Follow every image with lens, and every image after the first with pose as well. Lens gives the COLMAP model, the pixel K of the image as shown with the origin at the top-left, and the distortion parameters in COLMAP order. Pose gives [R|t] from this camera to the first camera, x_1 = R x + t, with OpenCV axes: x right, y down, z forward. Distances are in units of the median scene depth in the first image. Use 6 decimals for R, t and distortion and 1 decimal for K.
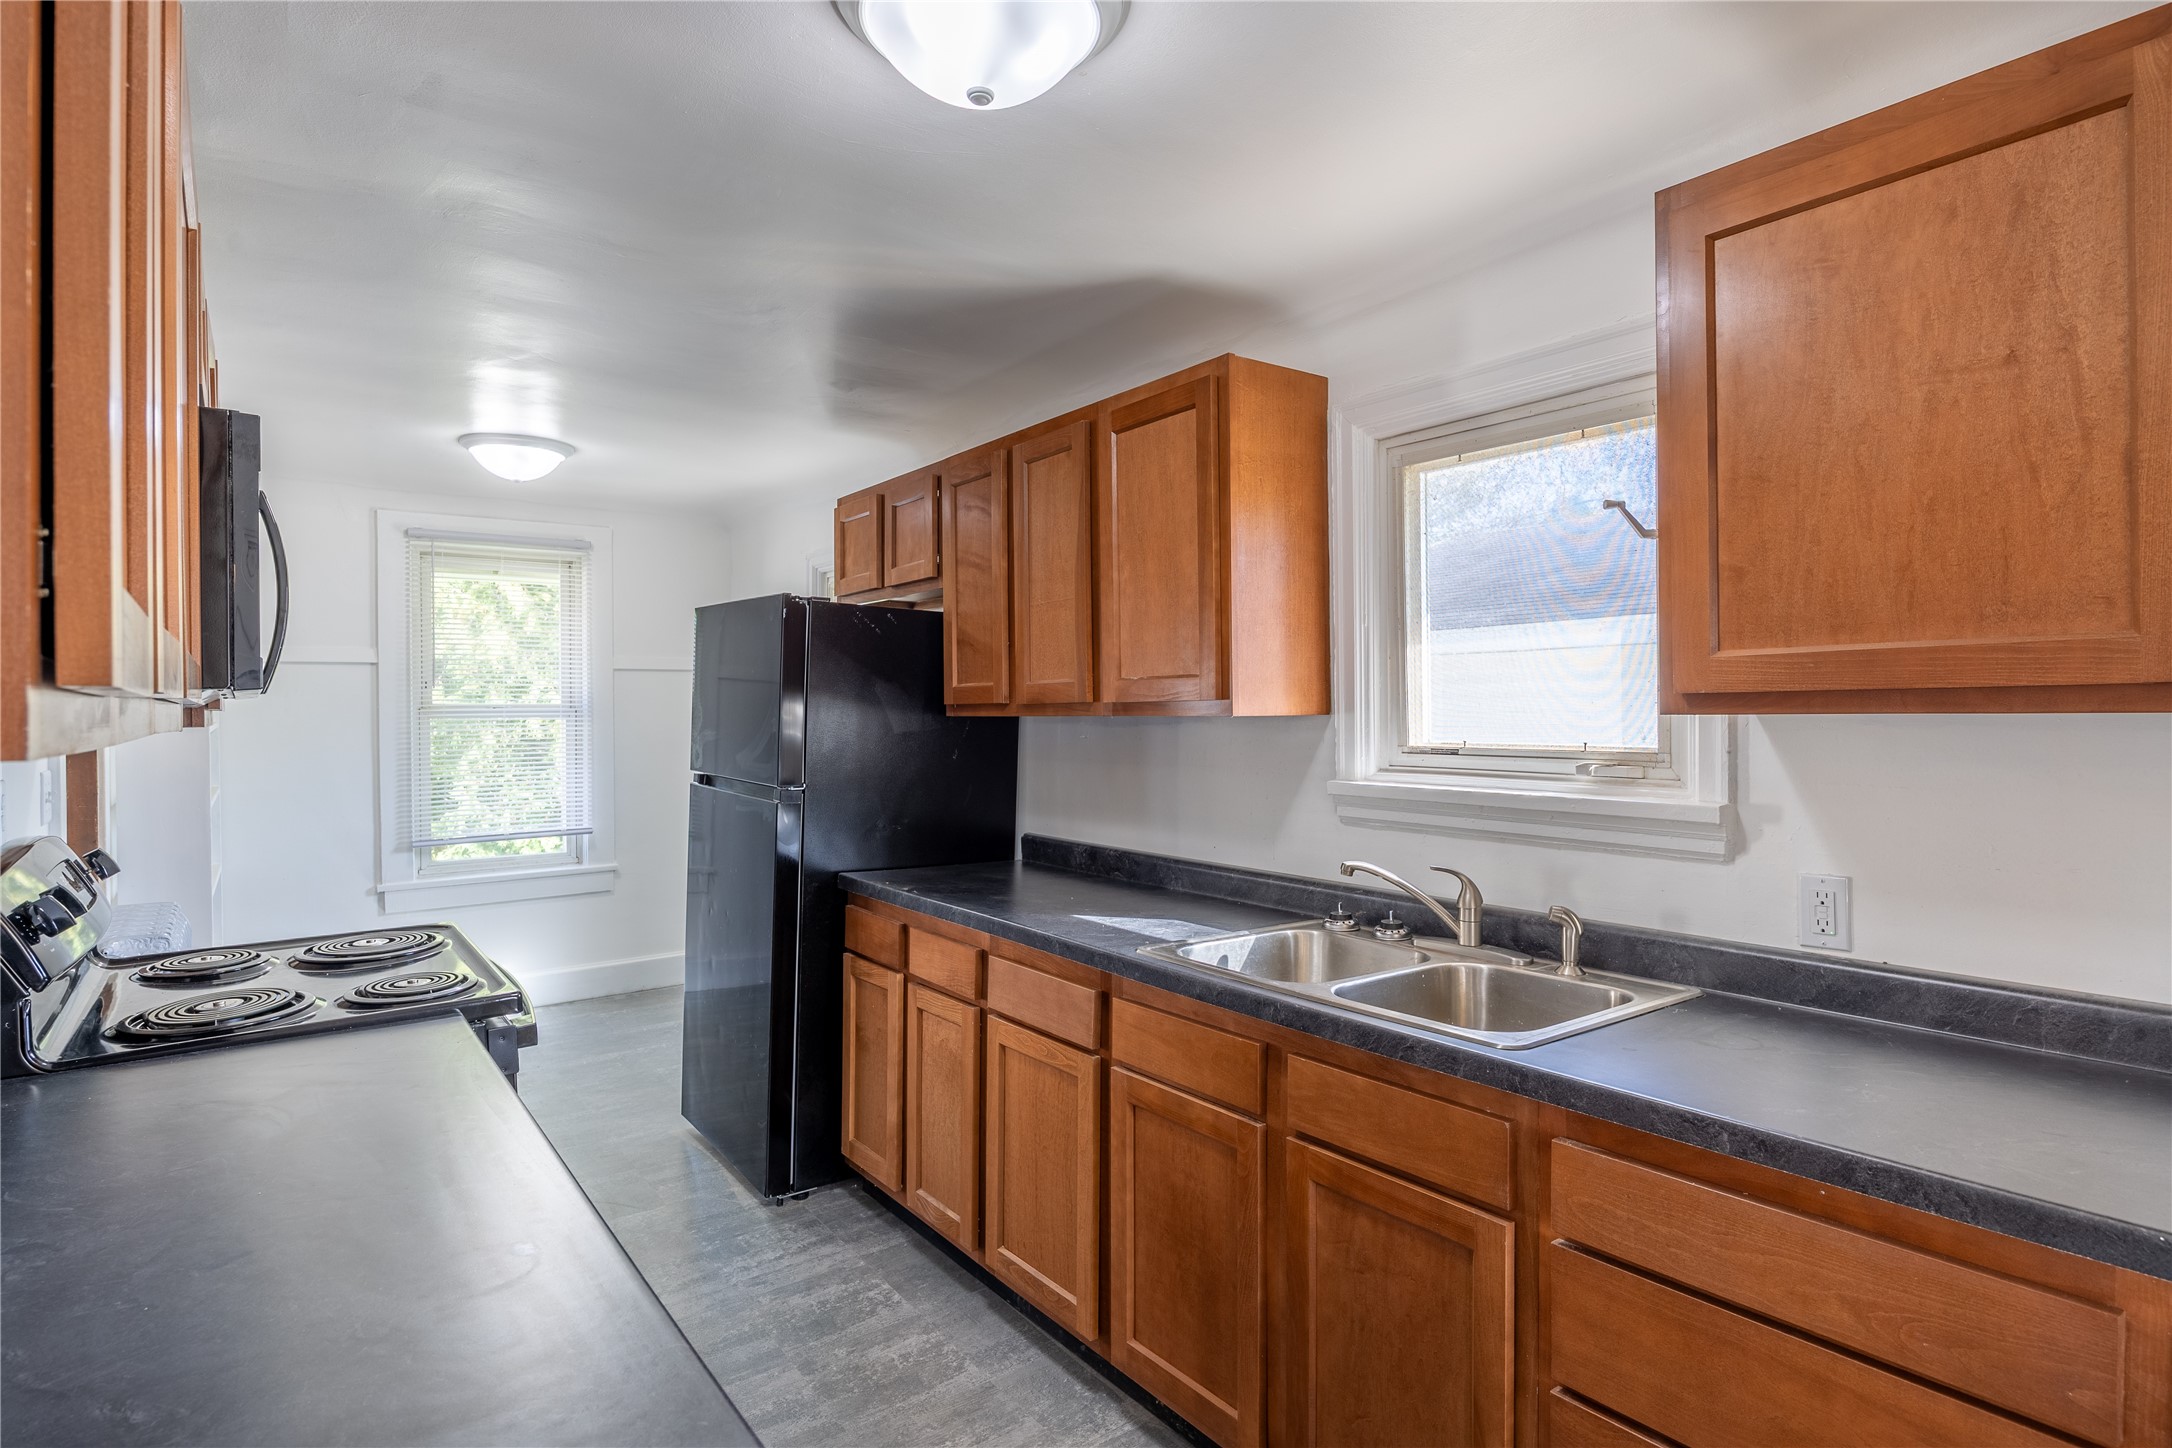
lens RADIAL K [[1076.1, 0, 1091.4], [0, 1076.1, 749.1], [0, 0, 1]] dist [-0.002293, -0.000269]
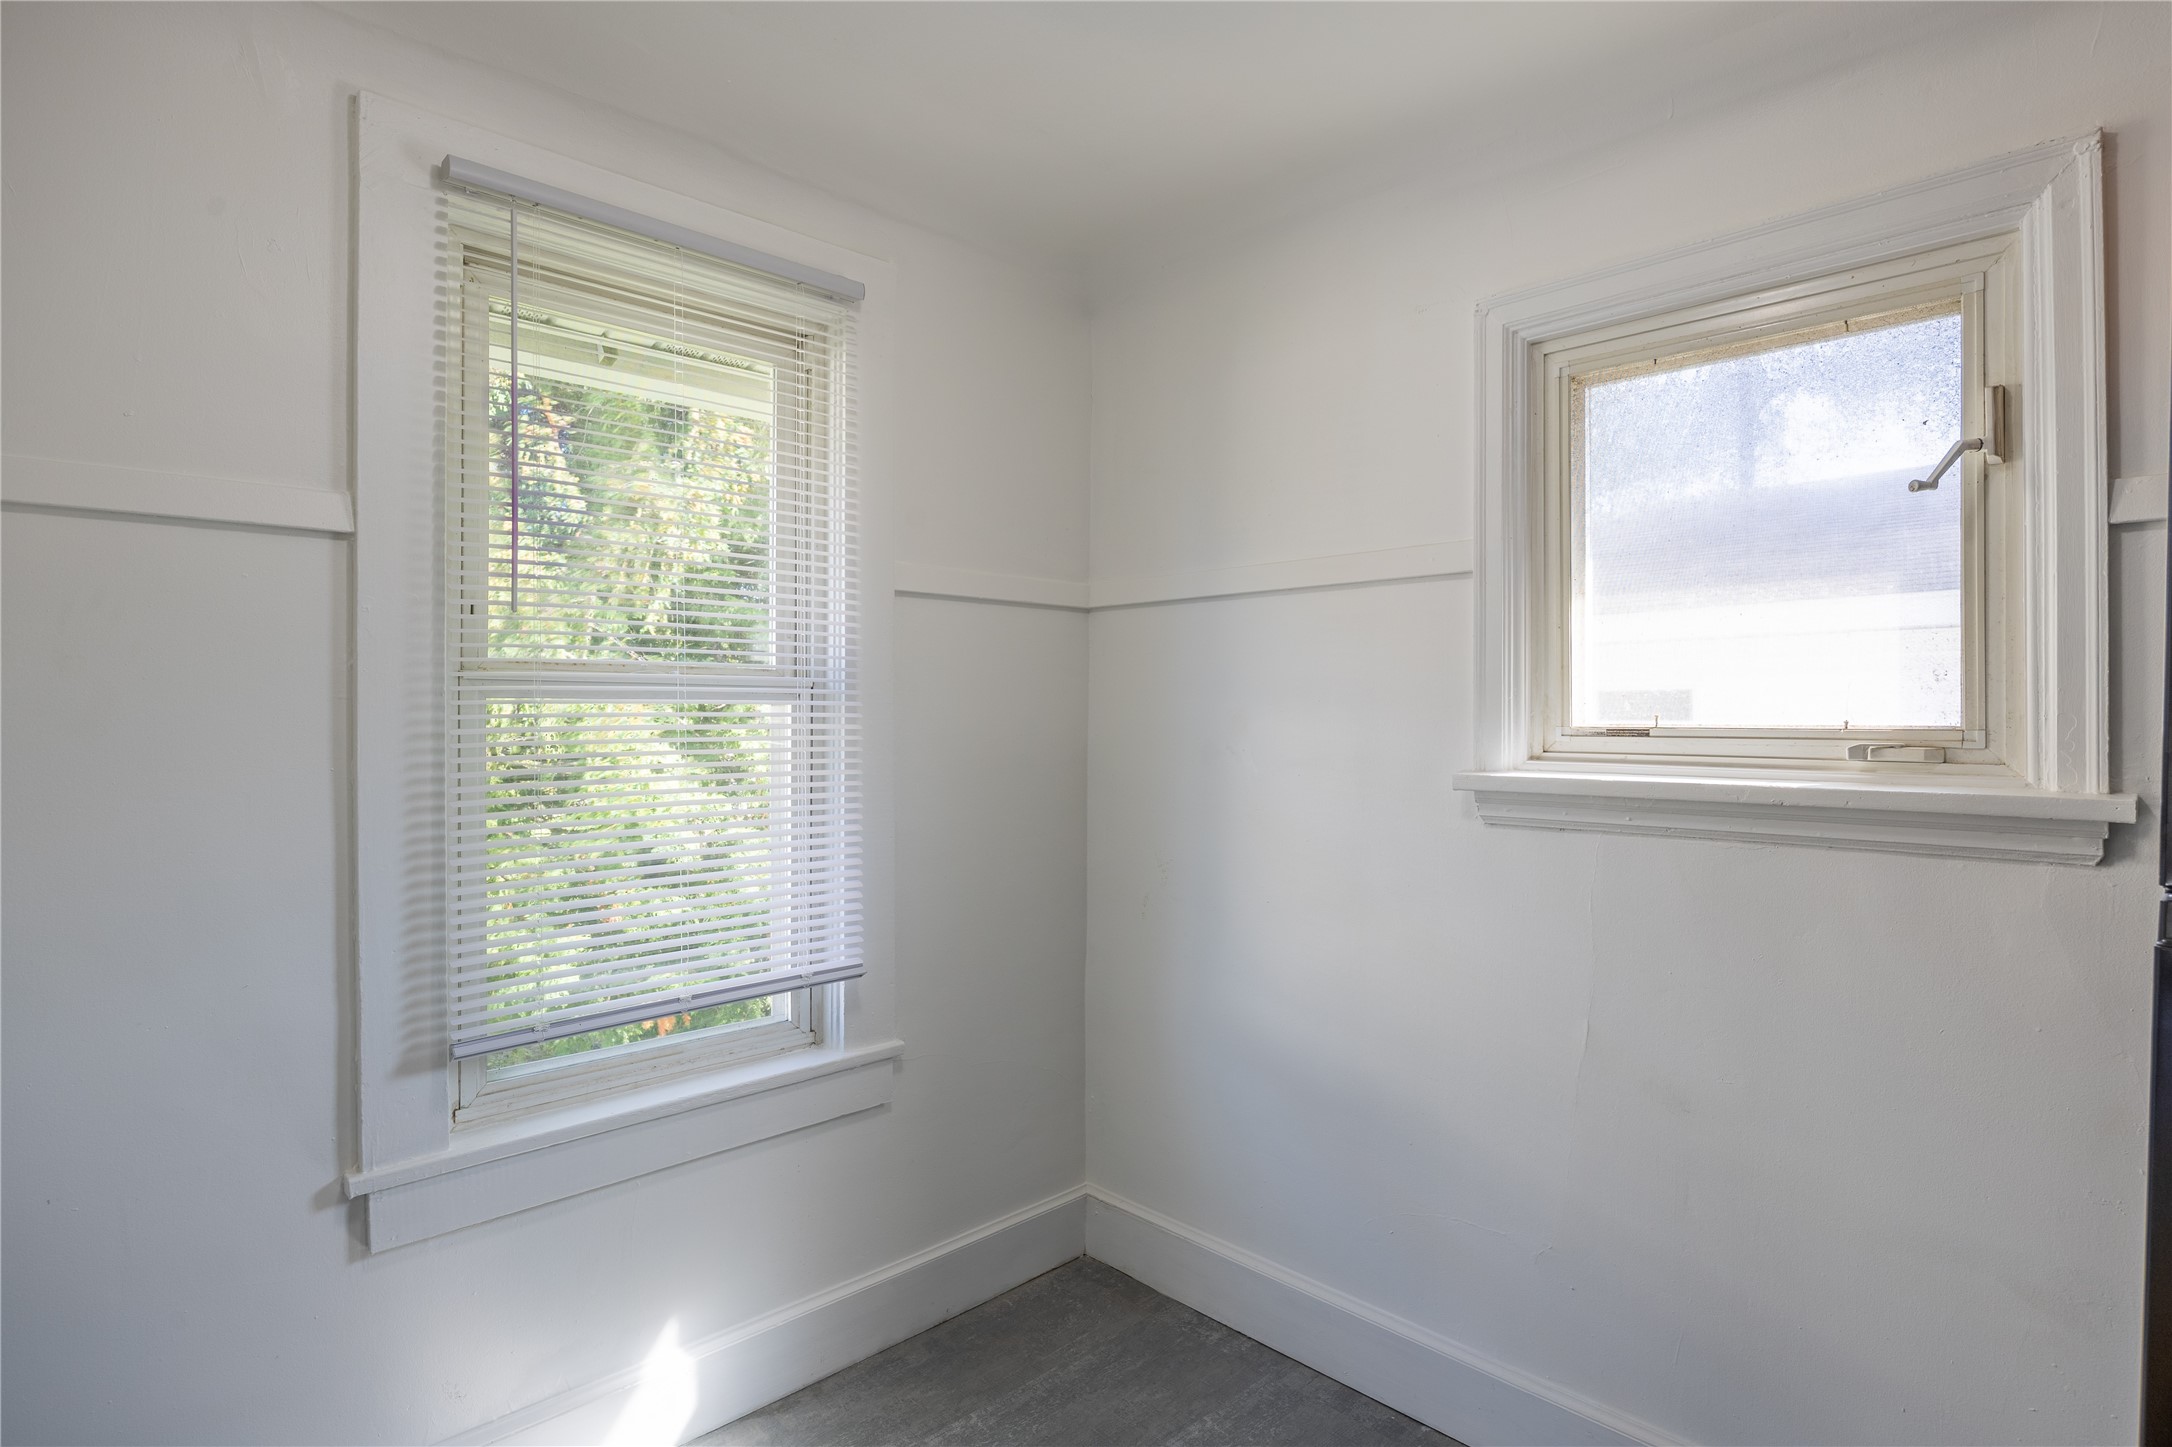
lens RADIAL K [[1134.8, 0, 1081.5], [0, 1134.8, 701.5], [0, 0, 1]] dist [0.002147, 0.000457]
pose [[0.992920, -0.018548, 0.117324, -0.904342], [0.022082, 0.999339, -0.028887, -0.030632], [-0.116711, 0.031273, 0.992673, 1.151879]]
